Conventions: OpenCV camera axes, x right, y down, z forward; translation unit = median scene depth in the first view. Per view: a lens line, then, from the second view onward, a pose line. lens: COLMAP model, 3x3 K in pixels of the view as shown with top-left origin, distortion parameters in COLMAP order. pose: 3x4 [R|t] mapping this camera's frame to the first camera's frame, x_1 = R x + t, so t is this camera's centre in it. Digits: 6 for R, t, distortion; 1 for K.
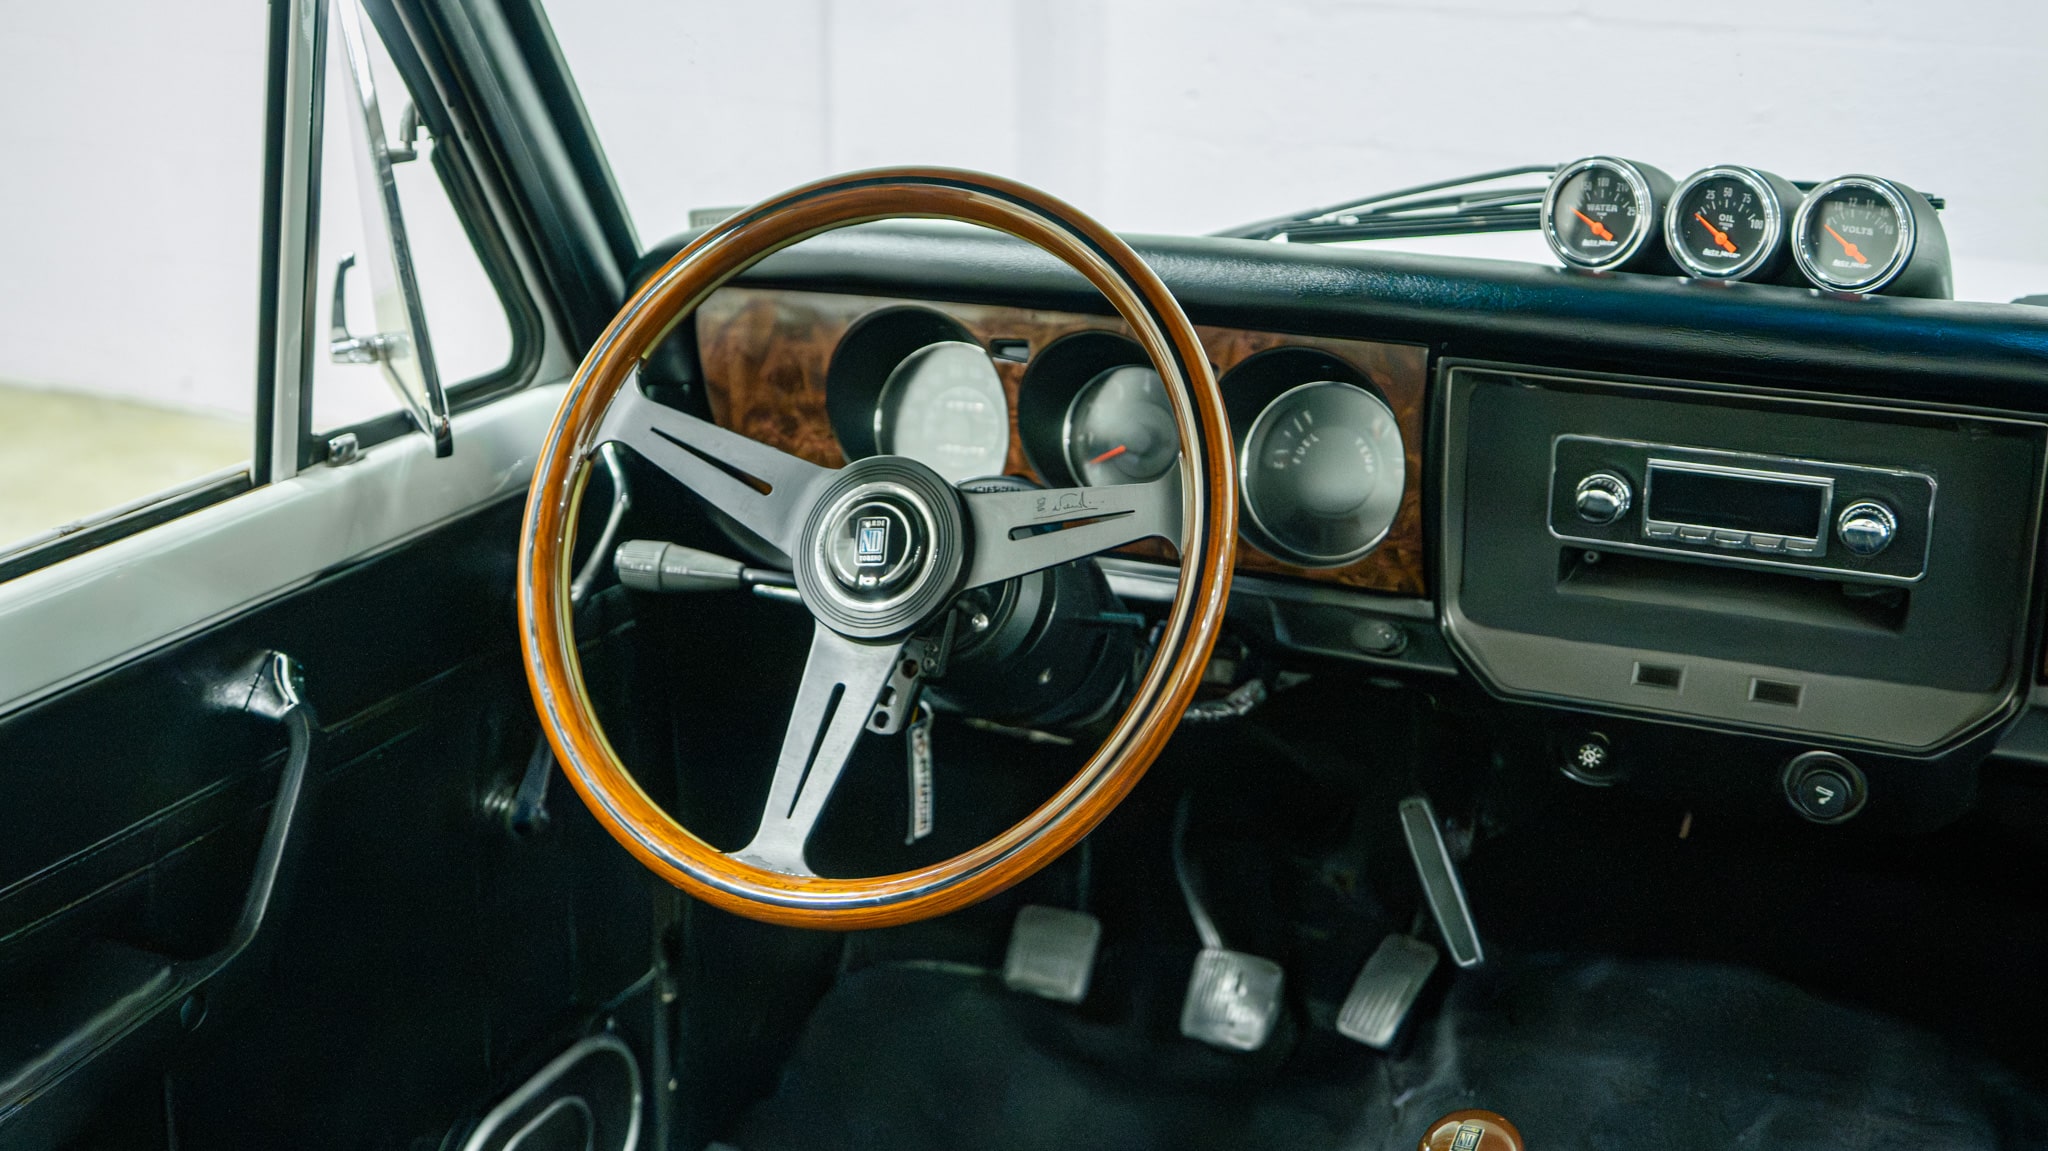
lens RADIAL K [[2560.1, 0, 1037.4], [0, 2560.1, 574.6], [0, 0, 1]] dist [-0.048552, 0.000000]
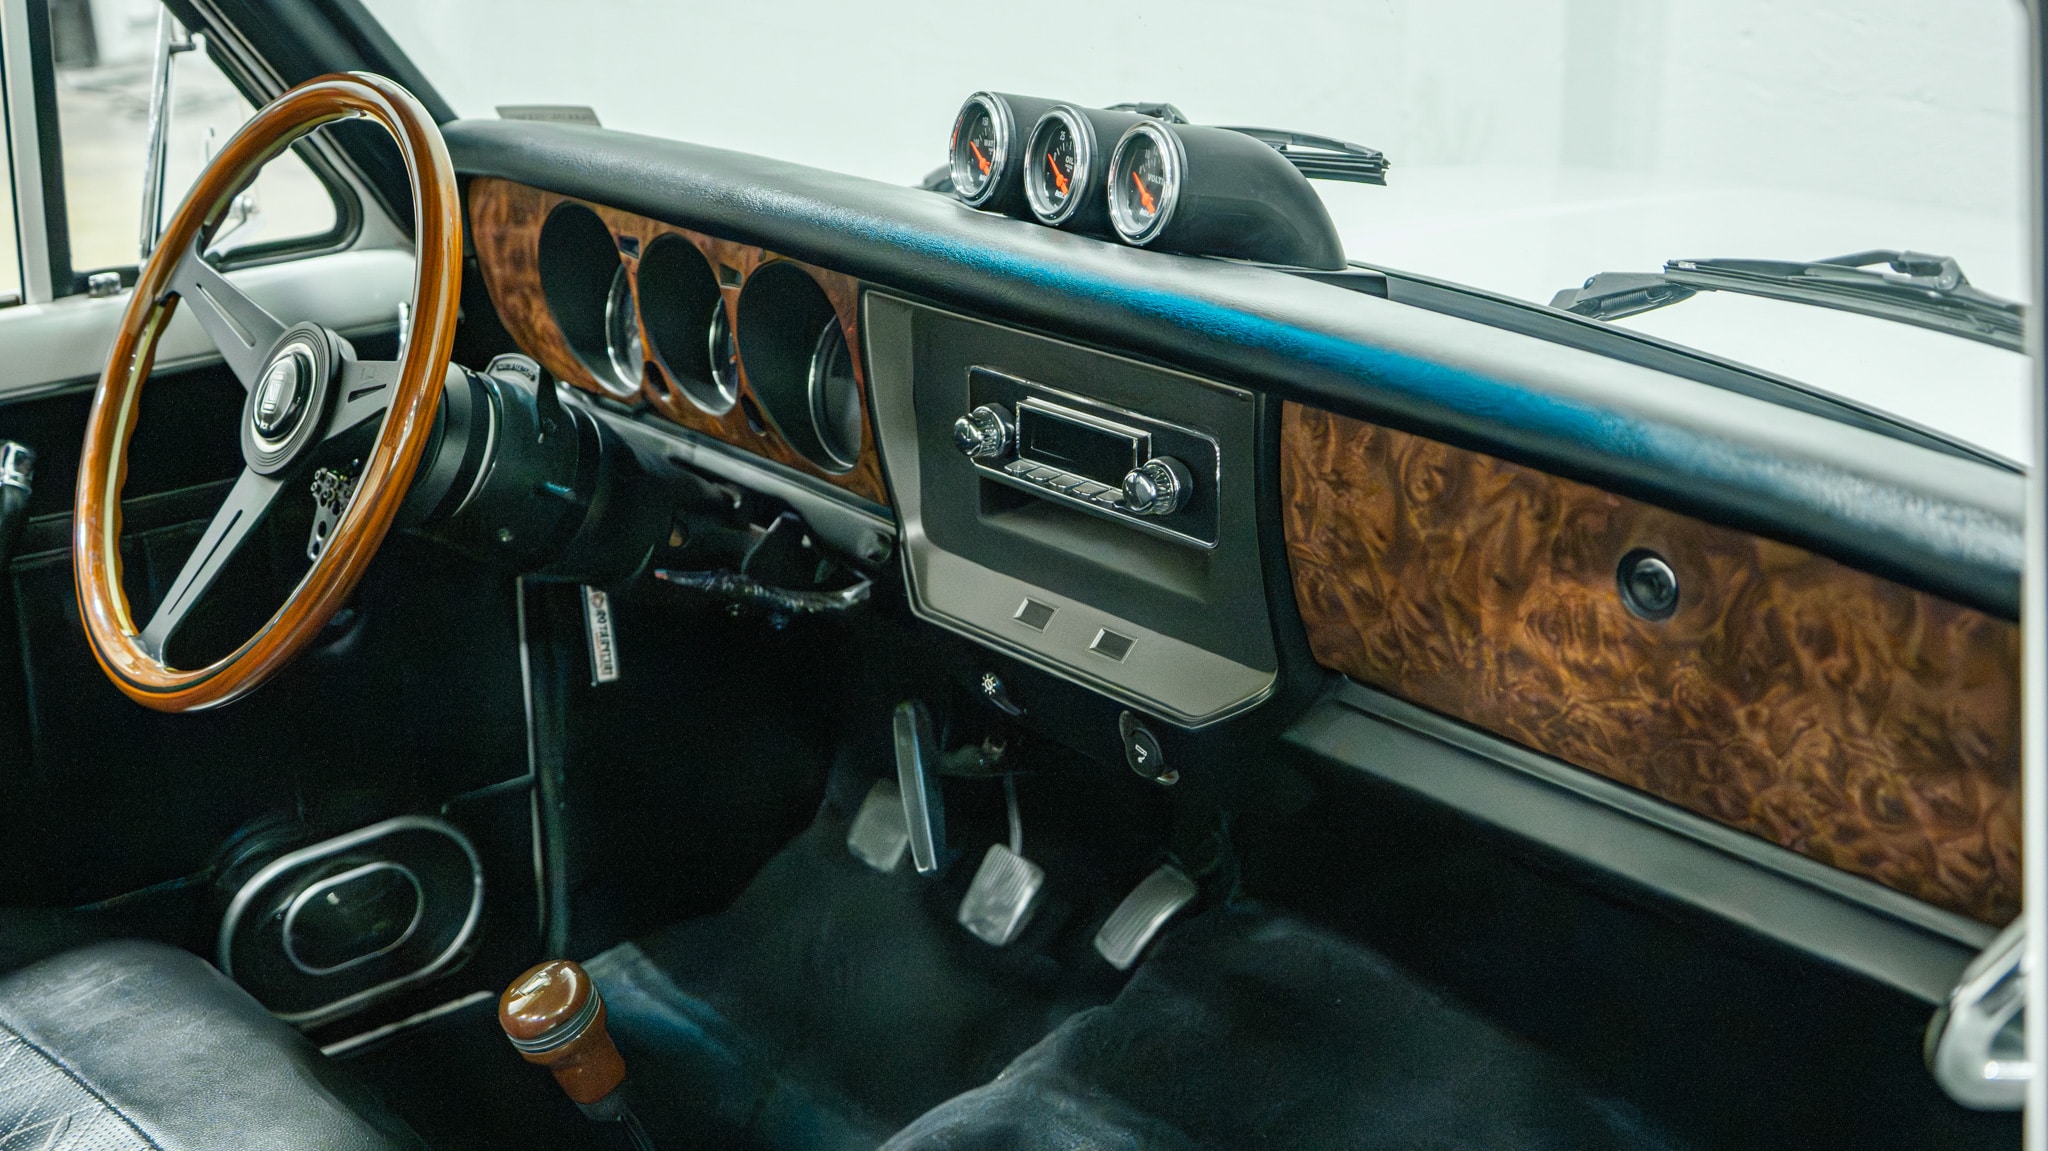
lens RADIAL K [[2560.1, 0, 1017.1], [0, 2560.1, 581.1], [0, 0, 1]] dist [-0.048552, 0.000000]
pose [[0.894632, 0.131740, -0.426941, 0.671028], [-0.116629, 0.991271, 0.061483, -0.034670], [0.431314, -0.005212, 0.902187, 0.084501]]
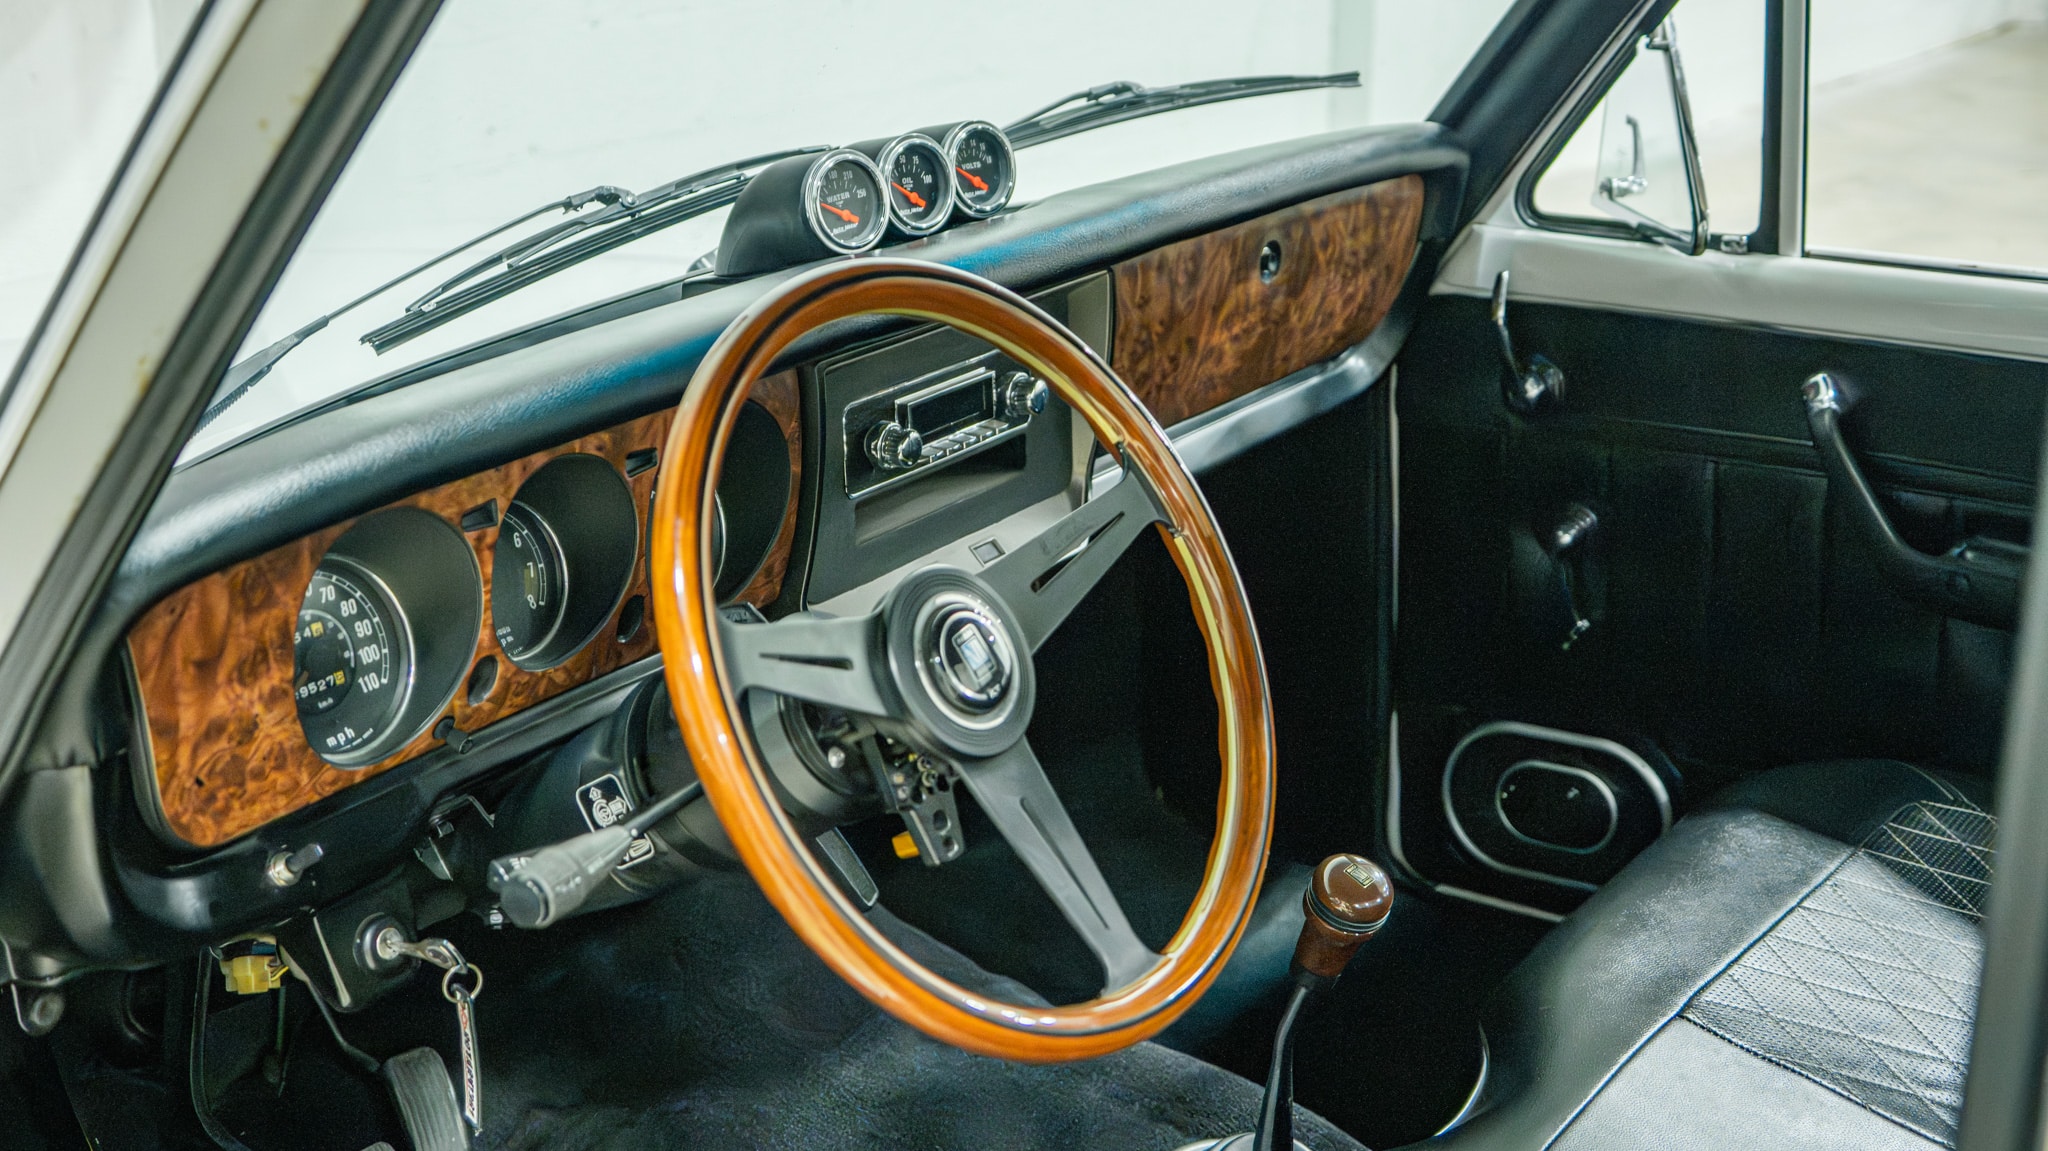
lens RADIAL K [[2560.1, 0, 1013.1], [0, 2560.1, 560.2], [0, 0, 1]] dist [-0.048552, 0.000000]
pose [[0.196968, -0.319080, 0.927034, -0.830936], [0.326267, 0.912996, 0.244926, -0.242385], [-0.924529, 0.254218, 0.283936, 0.638260]]
